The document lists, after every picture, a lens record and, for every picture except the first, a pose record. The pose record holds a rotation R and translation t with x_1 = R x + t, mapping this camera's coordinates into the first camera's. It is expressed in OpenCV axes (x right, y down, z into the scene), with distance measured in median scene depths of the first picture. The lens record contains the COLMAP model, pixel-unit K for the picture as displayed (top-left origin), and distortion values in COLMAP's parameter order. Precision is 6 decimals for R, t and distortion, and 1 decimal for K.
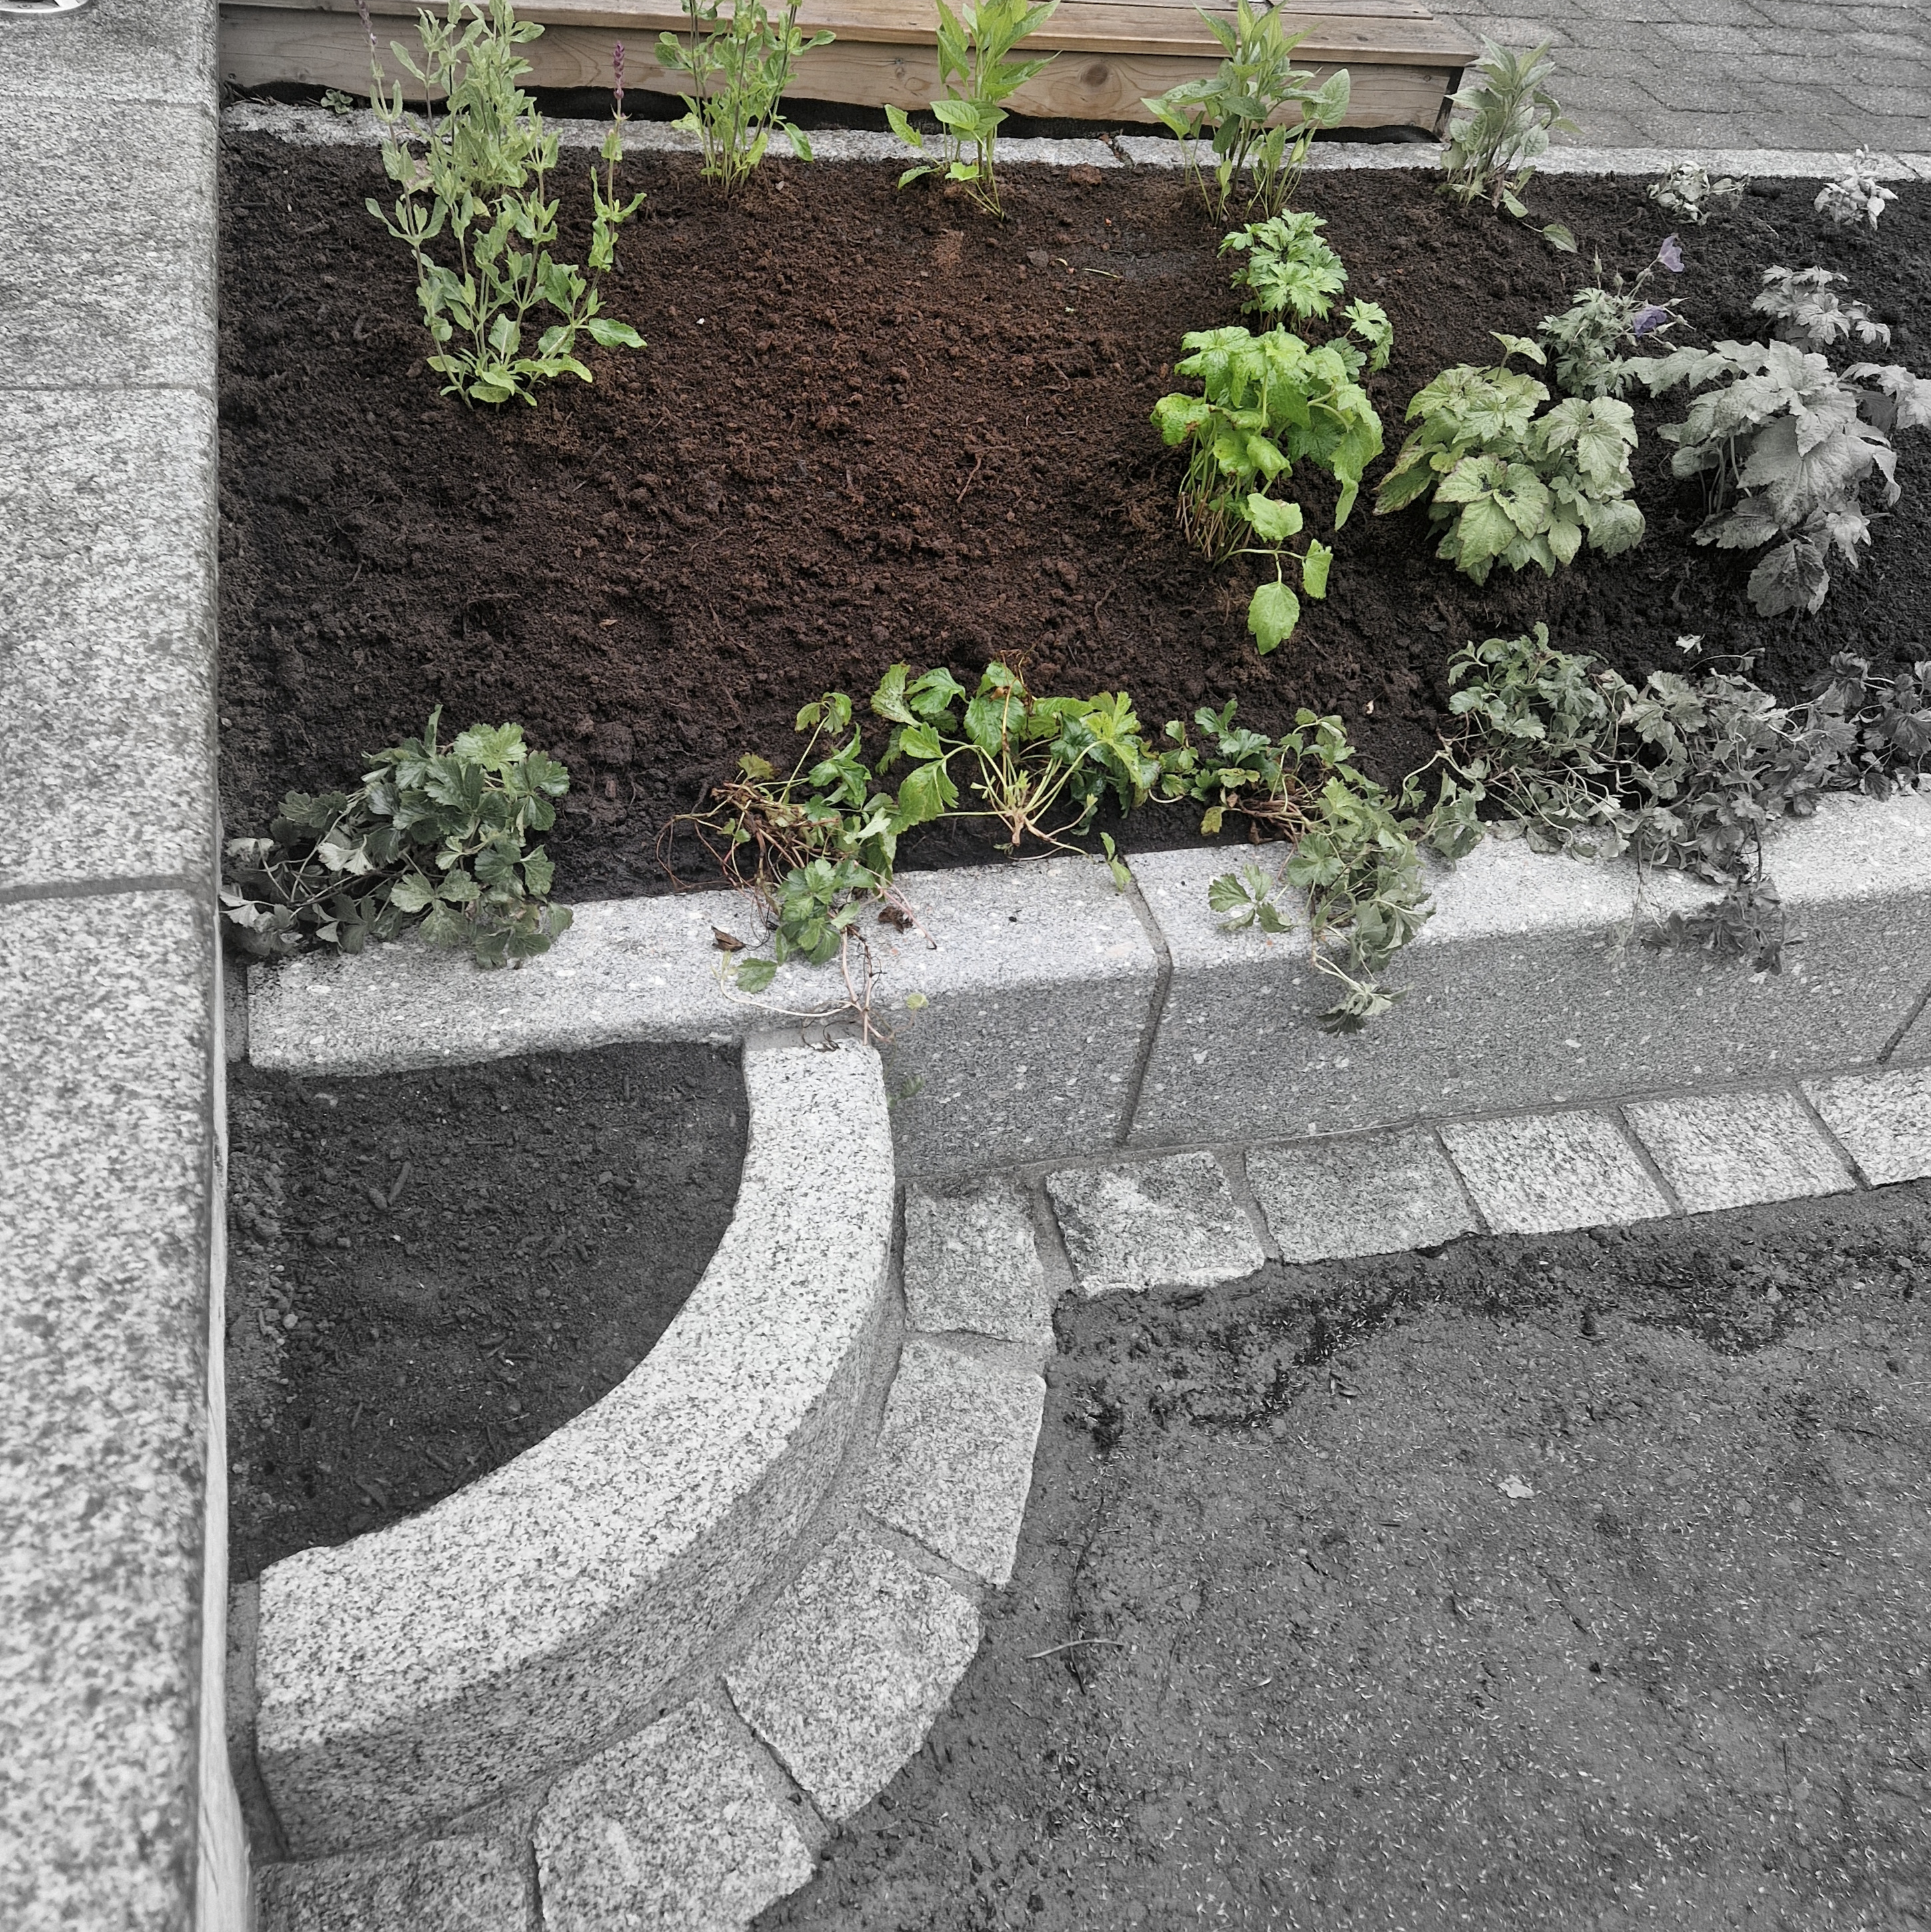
lens RADIAL K [[1879.6, 0, 948.4], [0, 1879.6, 909.7], [0, 0, 1]] dist [0.077799, -0.062663]
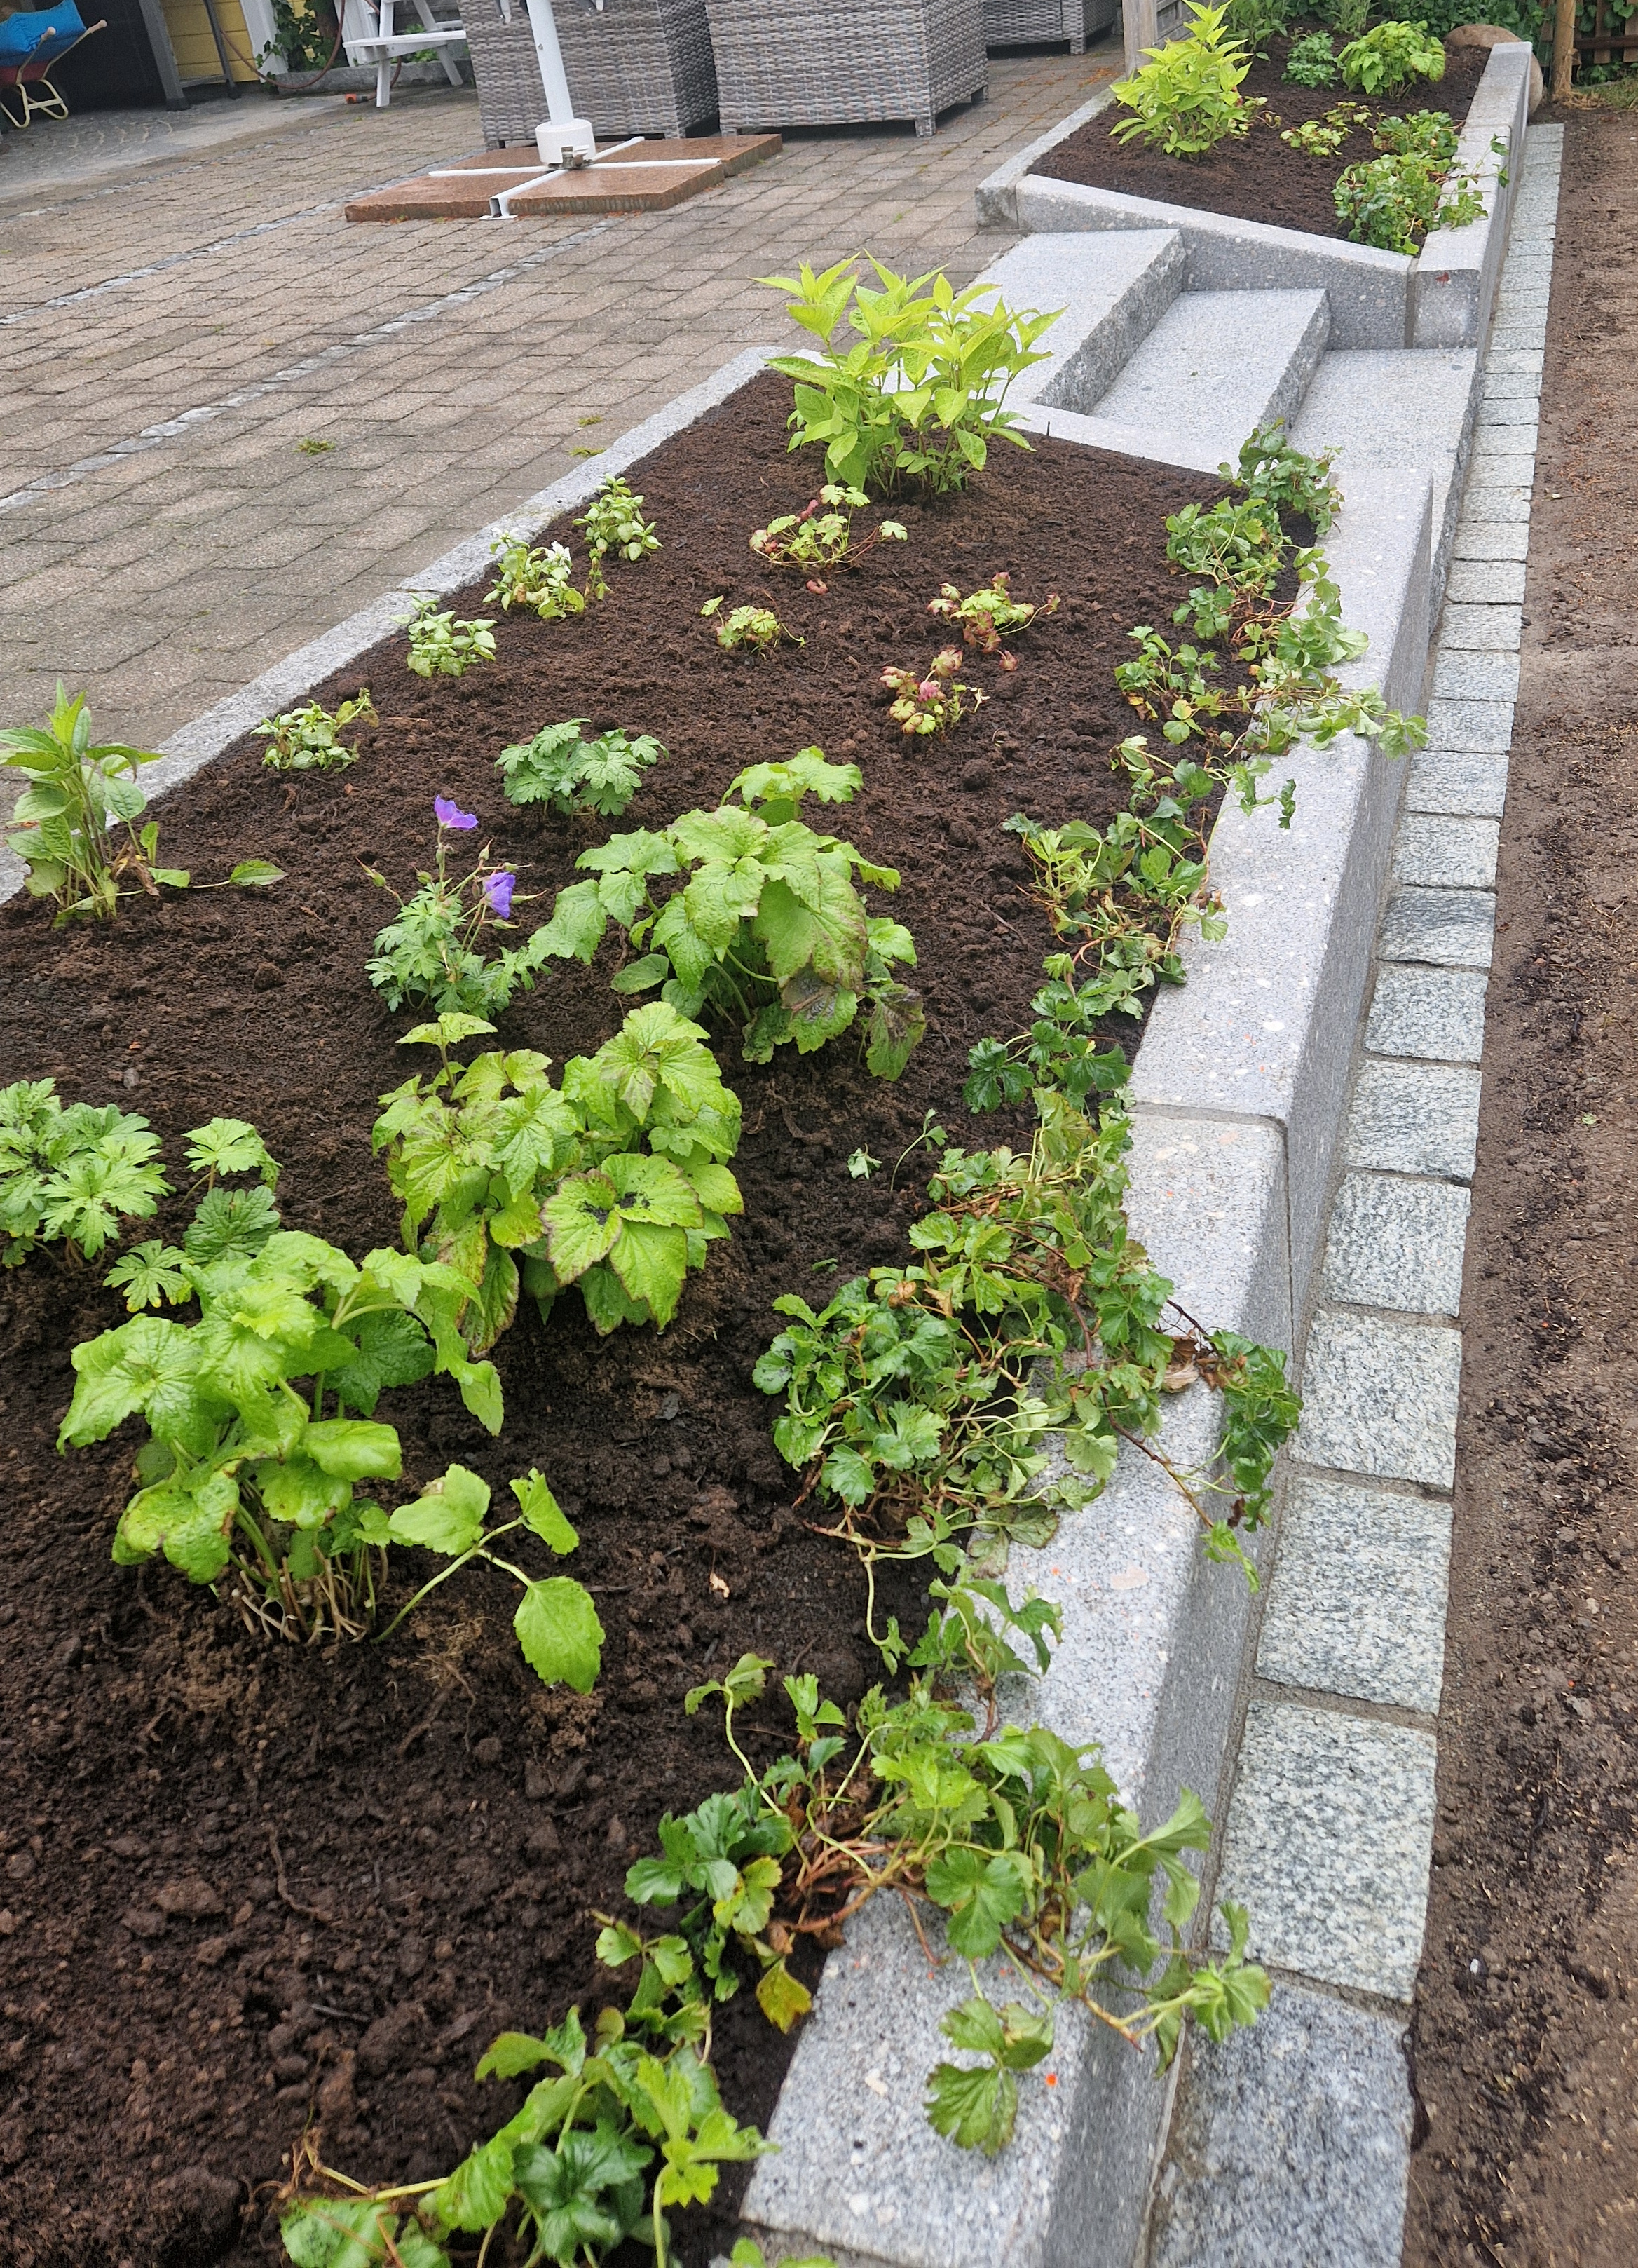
lens RADIAL K [[1875.8, 0, 946.0], [0, 1875.8, 828.4], [0, 0, 1]] dist [0.086448, -0.065935]
pose [[0.508660, -0.551772, 0.660918, -0.017775], [0.694437, 0.716711, 0.063895, -0.294816], [-0.508943, 0.426465, 0.747733, 0.410822]]
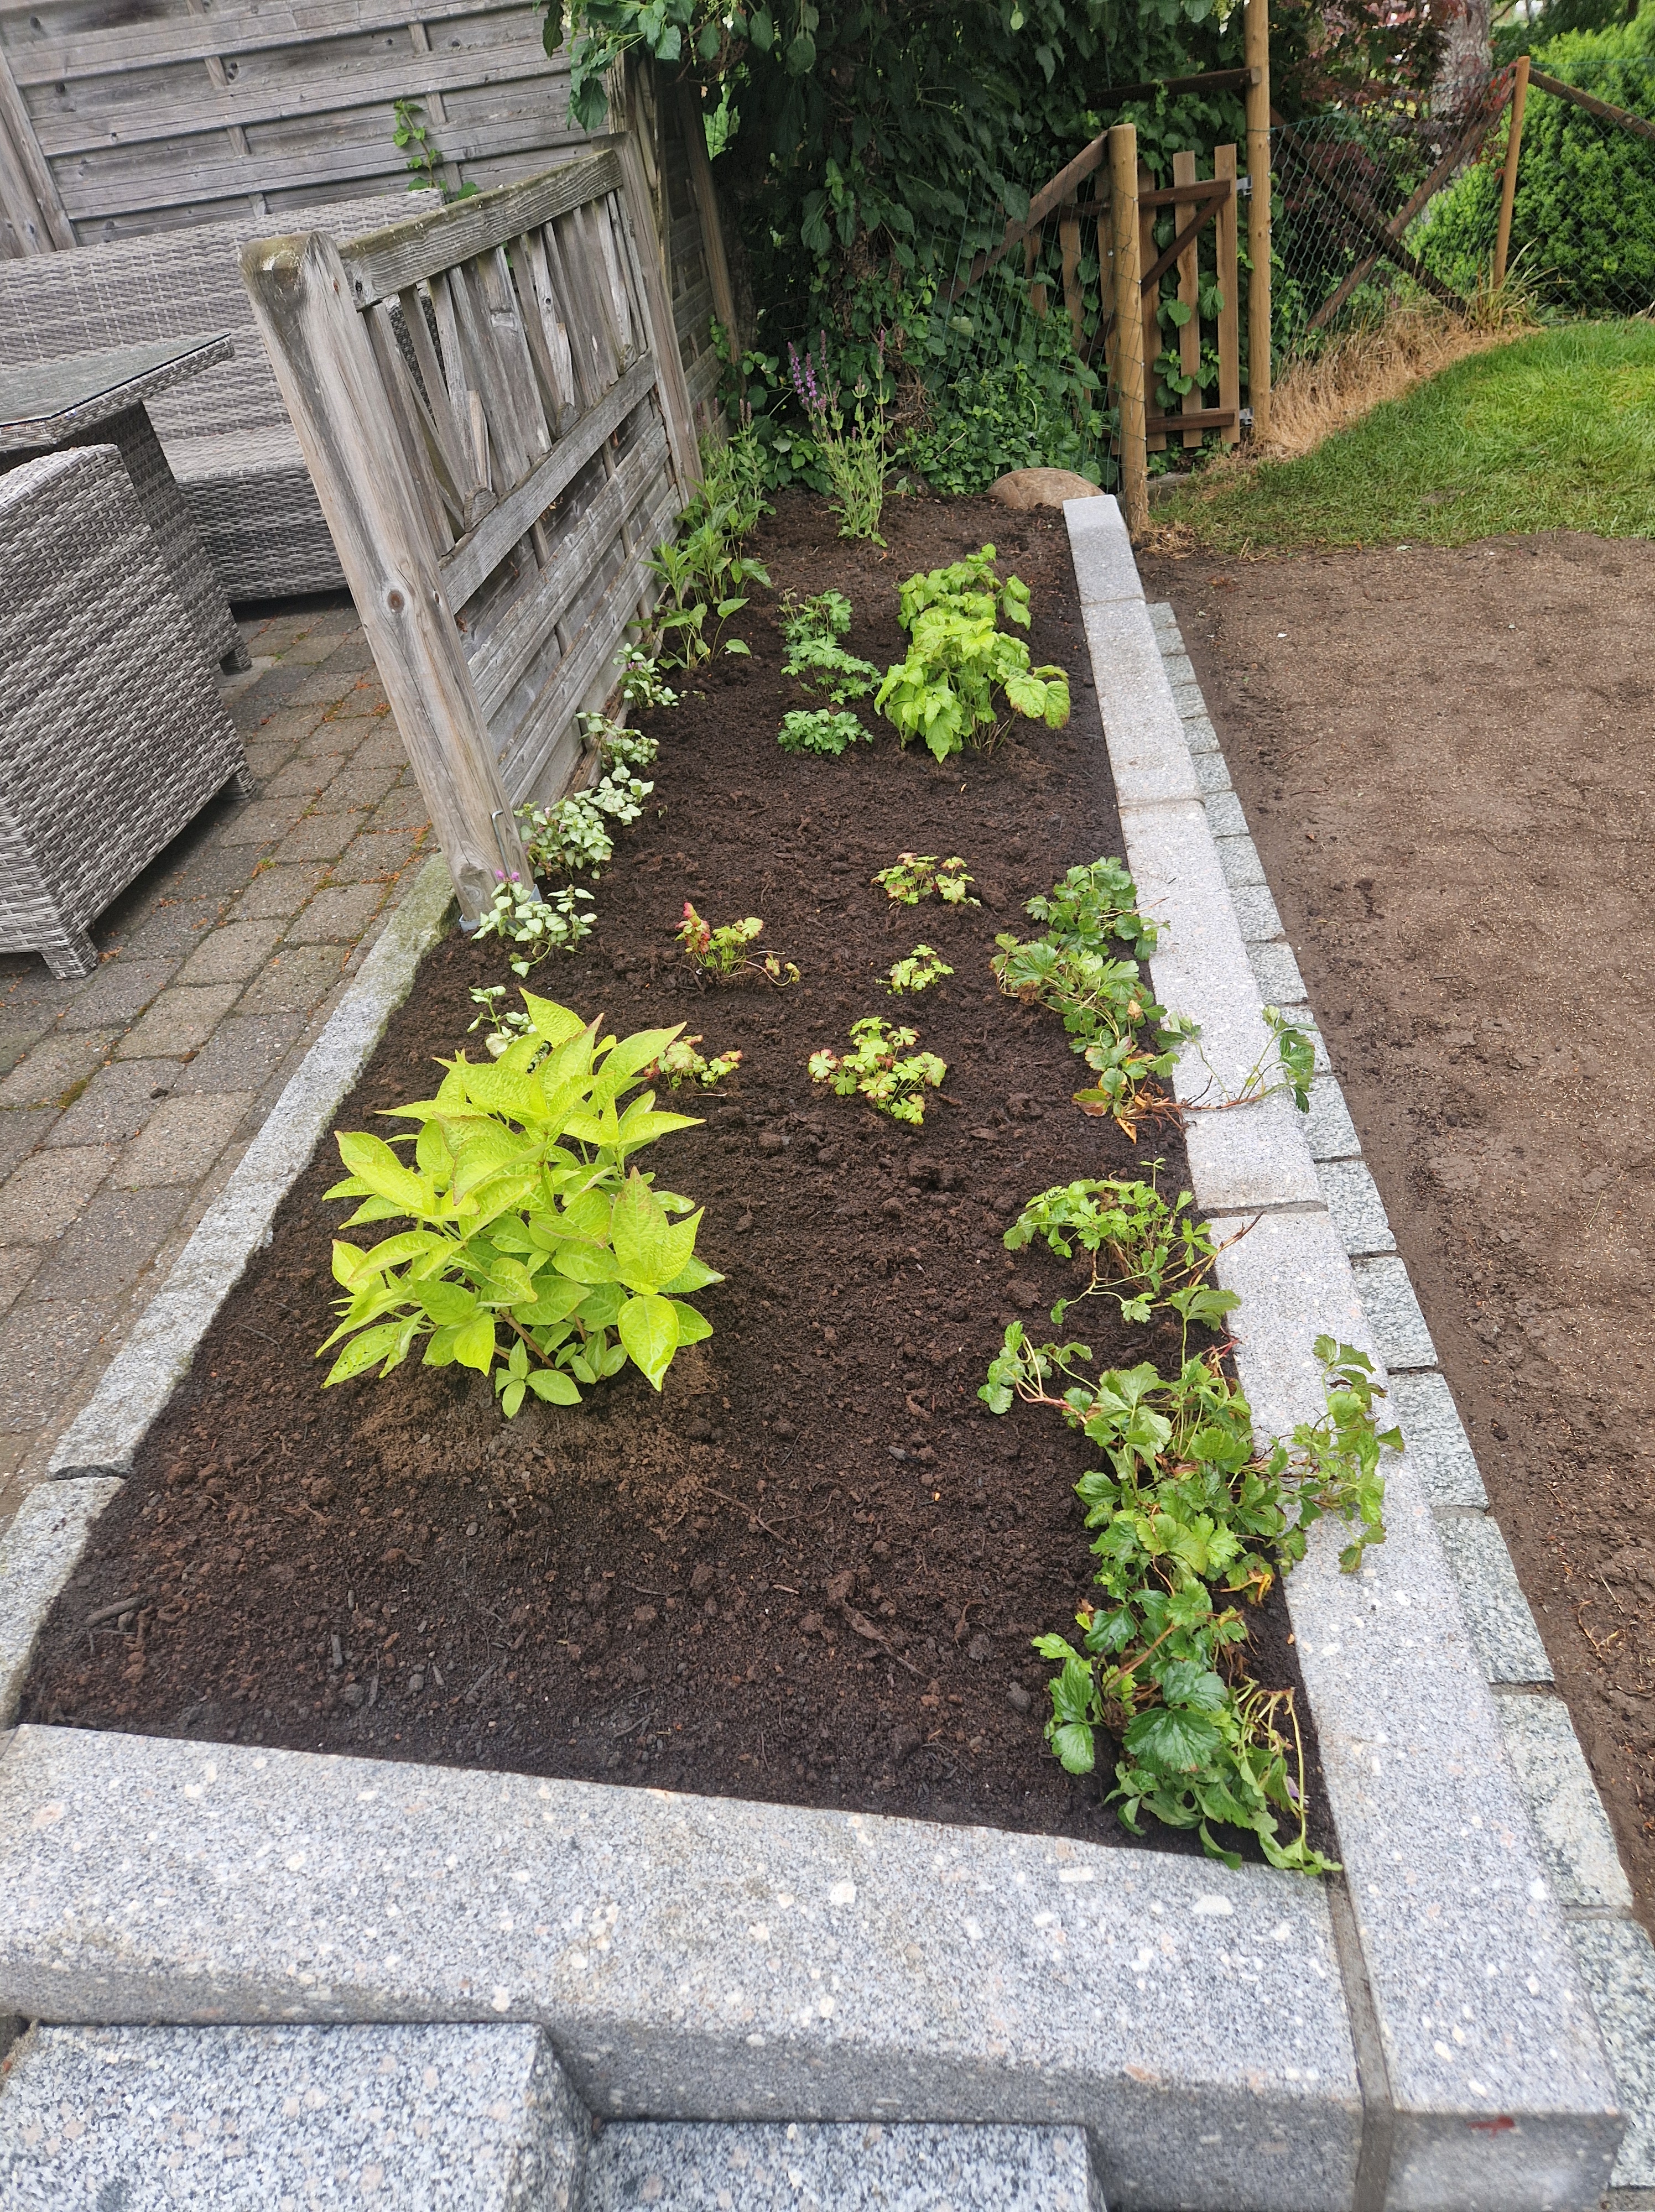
lens RADIAL K [[1494.3, 0, 827.5], [0, 1494.3, 1106.0], [0, 0, 1]] dist [0.084013, -0.070772]
pose [[0.306442, -0.685968, 0.659955, 2.188996], [0.775373, 0.582057, 0.244964, -0.752736], [-0.552169, 0.436644, 0.710248, 1.211634]]
